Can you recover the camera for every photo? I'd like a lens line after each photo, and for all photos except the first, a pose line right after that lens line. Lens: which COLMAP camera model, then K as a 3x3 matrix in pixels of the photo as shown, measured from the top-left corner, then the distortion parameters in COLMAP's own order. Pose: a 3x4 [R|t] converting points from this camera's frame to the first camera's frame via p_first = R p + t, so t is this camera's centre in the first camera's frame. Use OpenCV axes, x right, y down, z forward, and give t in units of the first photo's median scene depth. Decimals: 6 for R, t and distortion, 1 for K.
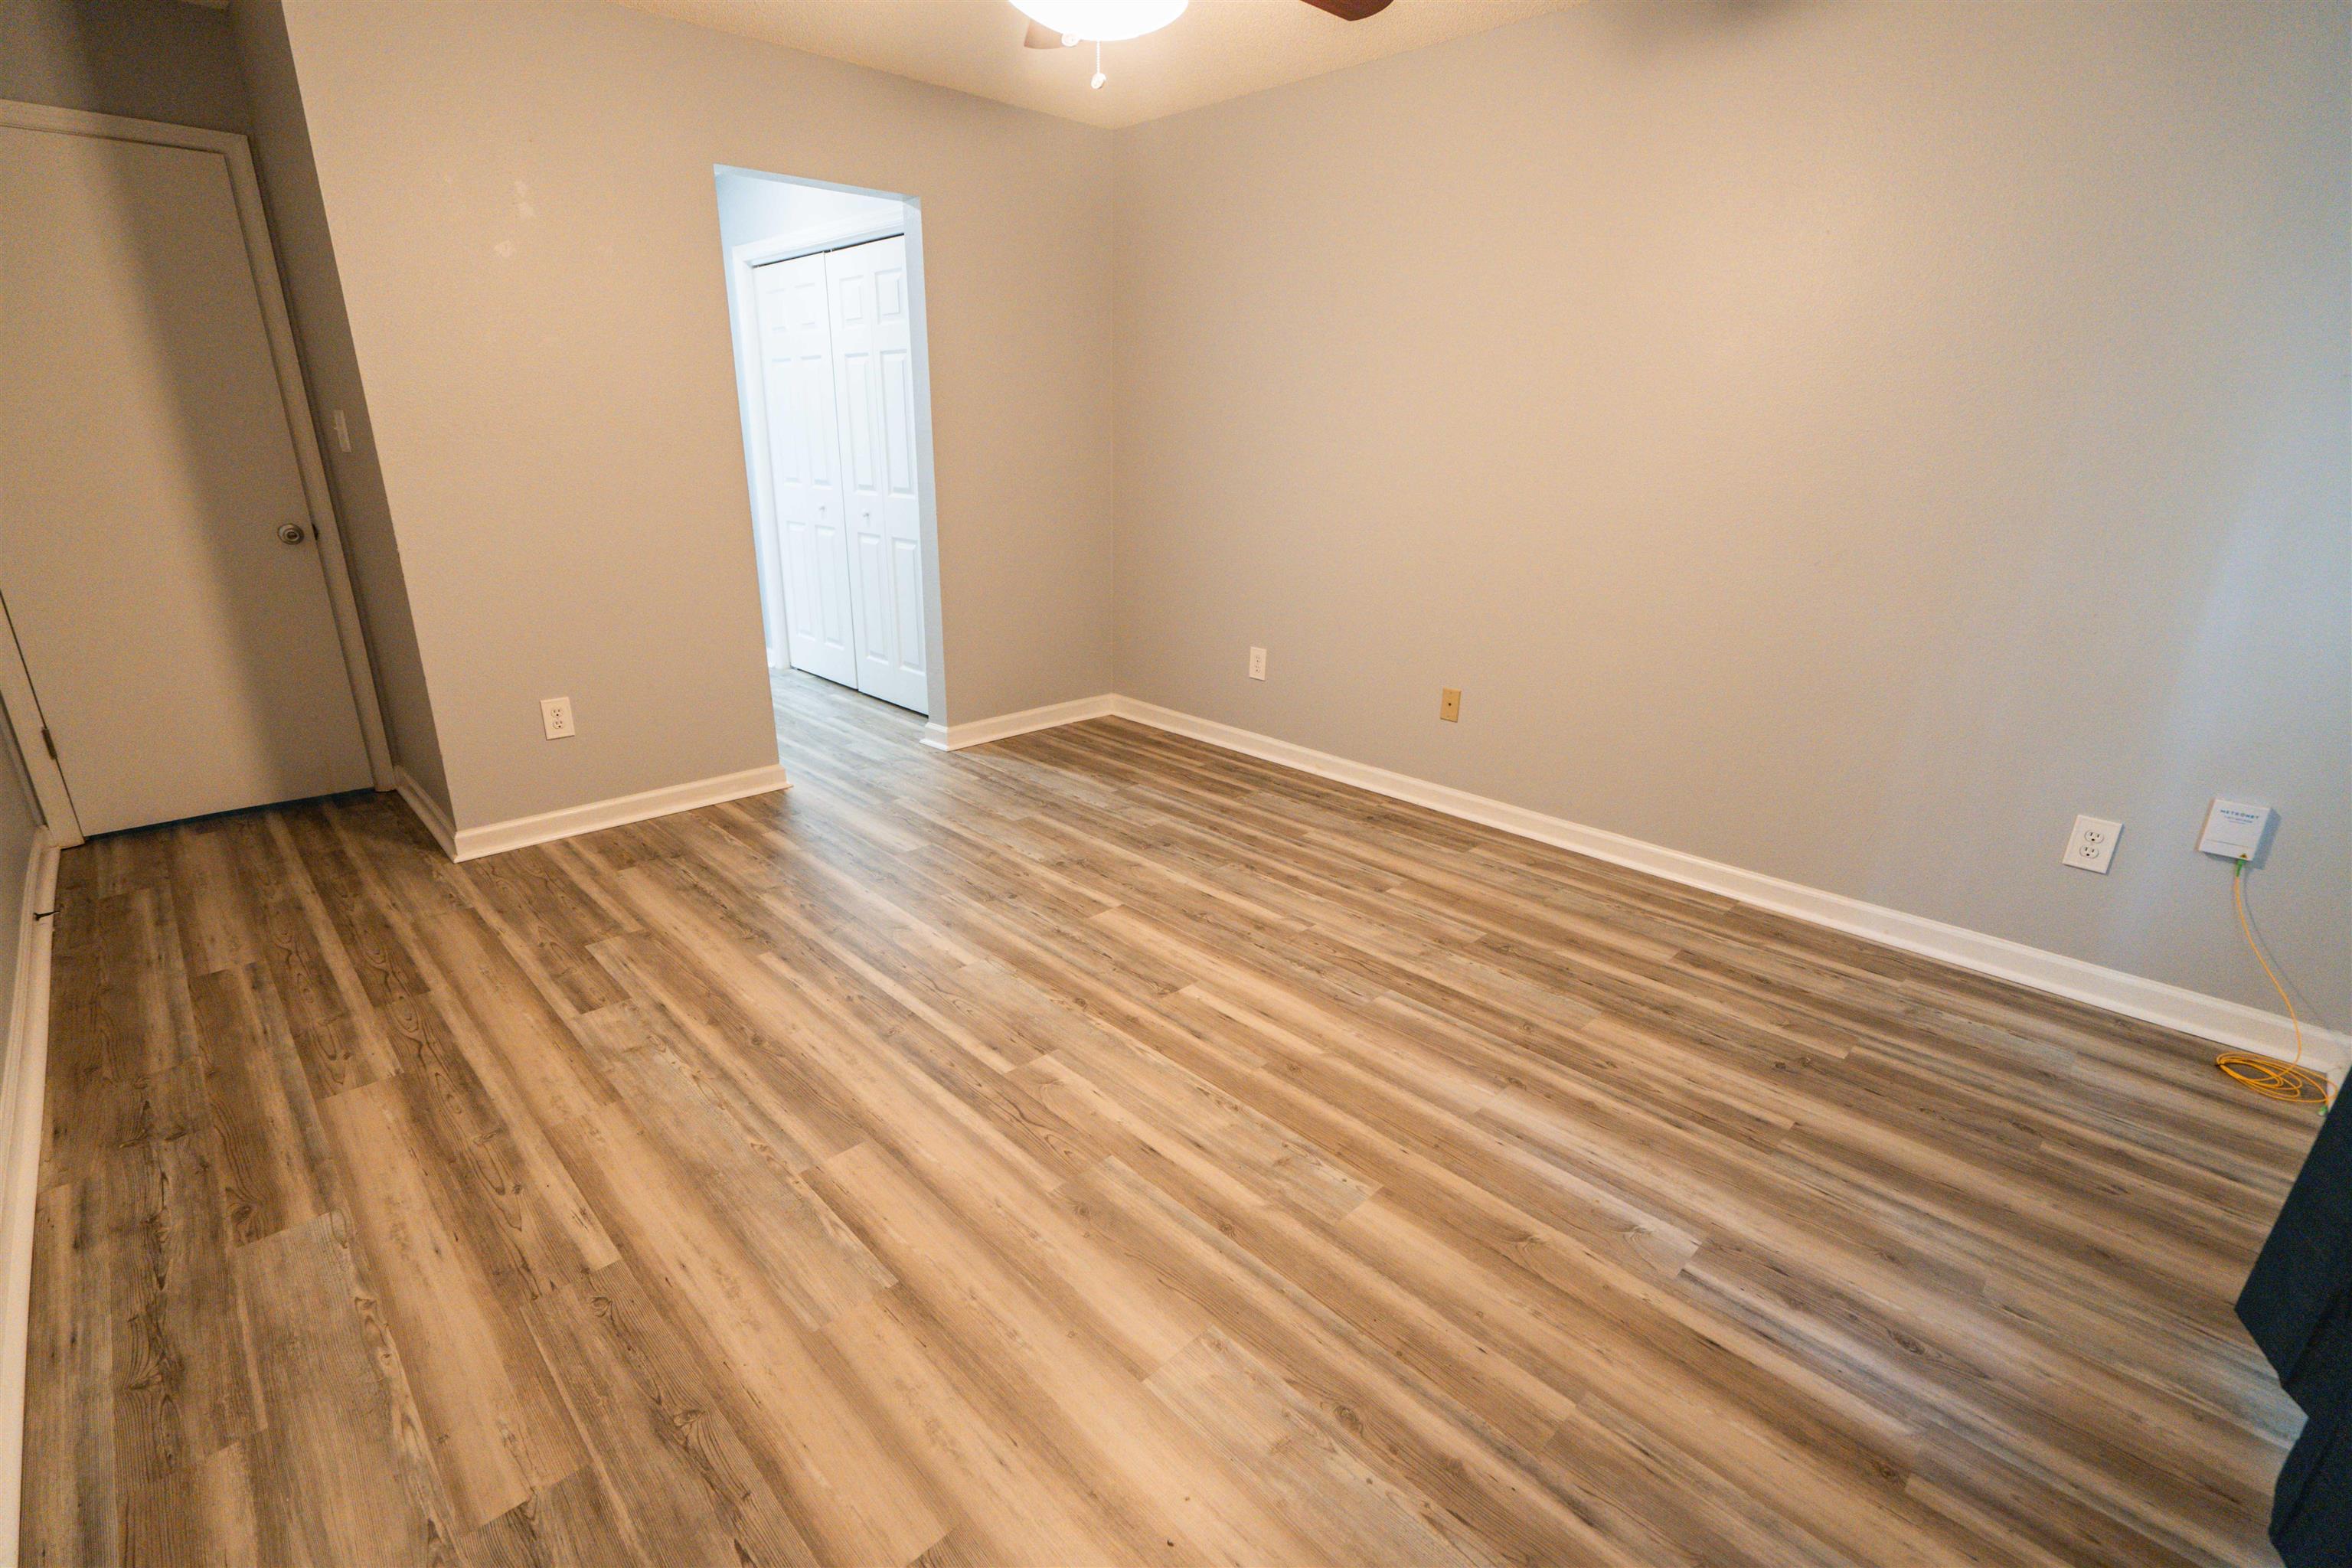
lens RADIAL K [[1059.9, 0, 1164.3], [0, 1059.9, 783.7], [0, 0, 1]] dist [-0.012980, 0.007647]
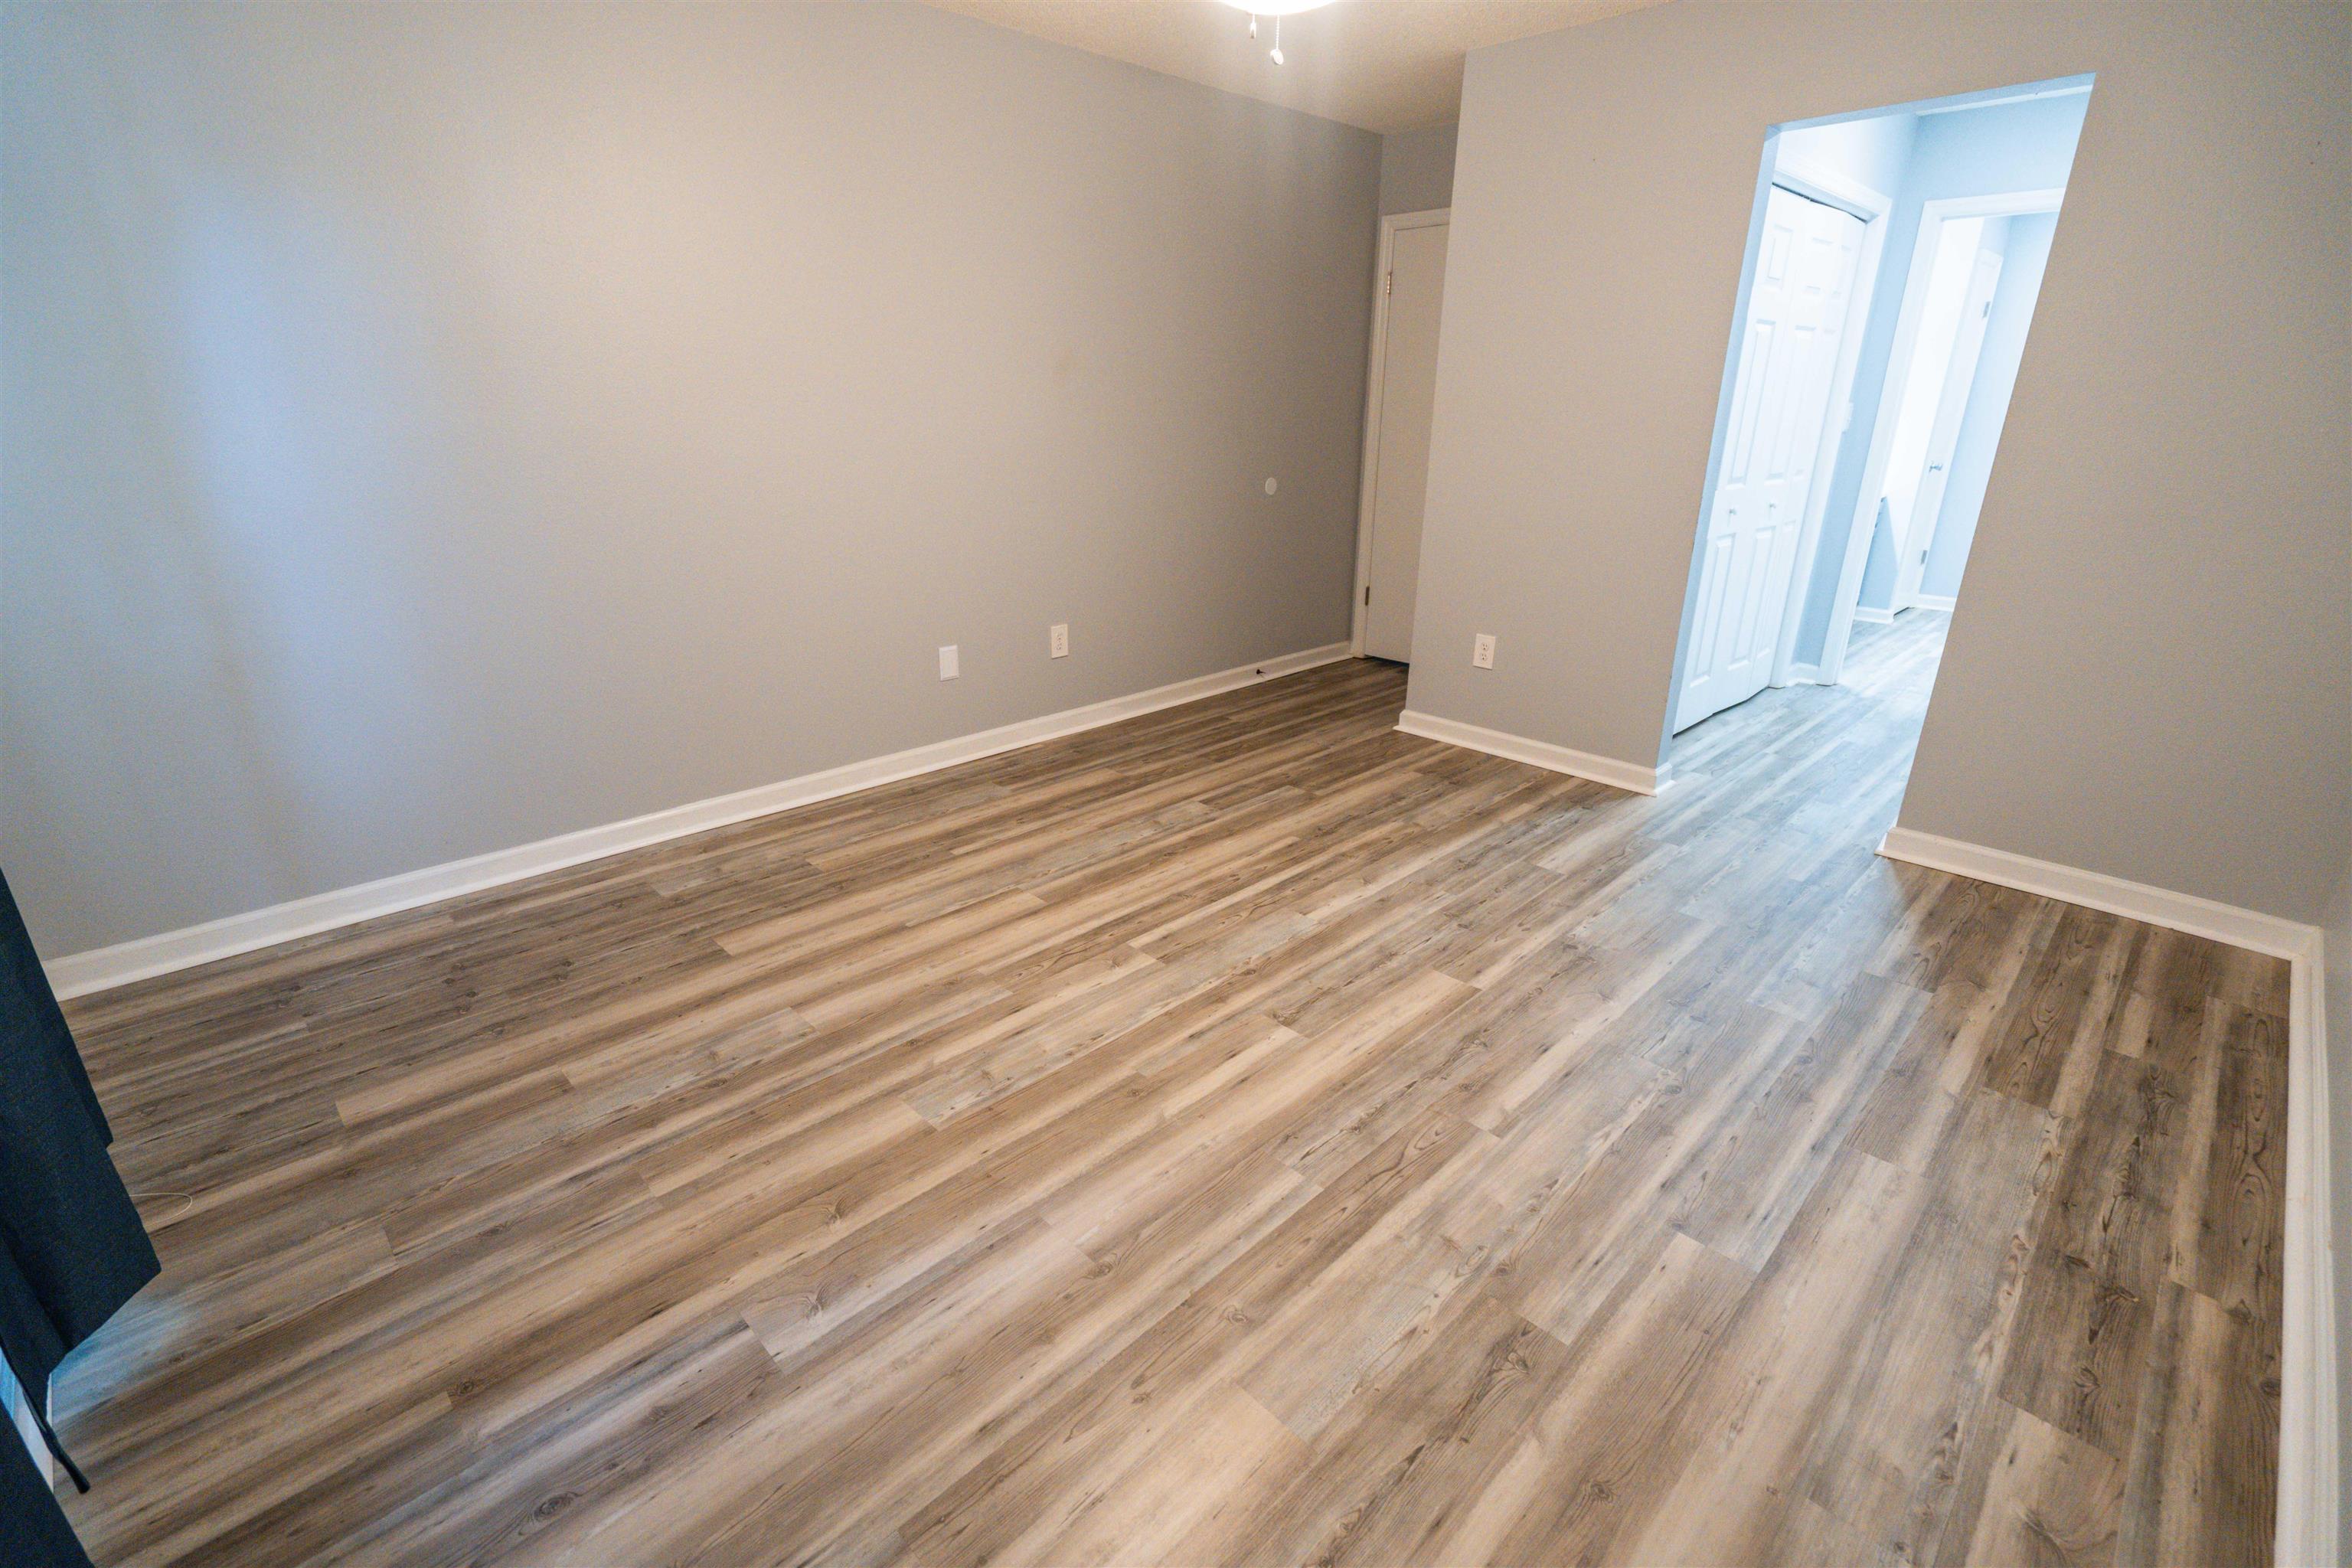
lens RADIAL K [[1059.9, 0, 1164.3], [0, 1059.9, 783.7], [0, 0, 1]] dist [-0.012980, 0.007647]
pose [[0.005380, 0.332561, -0.943066, 1.005739], [-0.325553, 0.892285, 0.312797, -0.304171], [0.945508, 0.305336, 0.113067, 0.917367]]
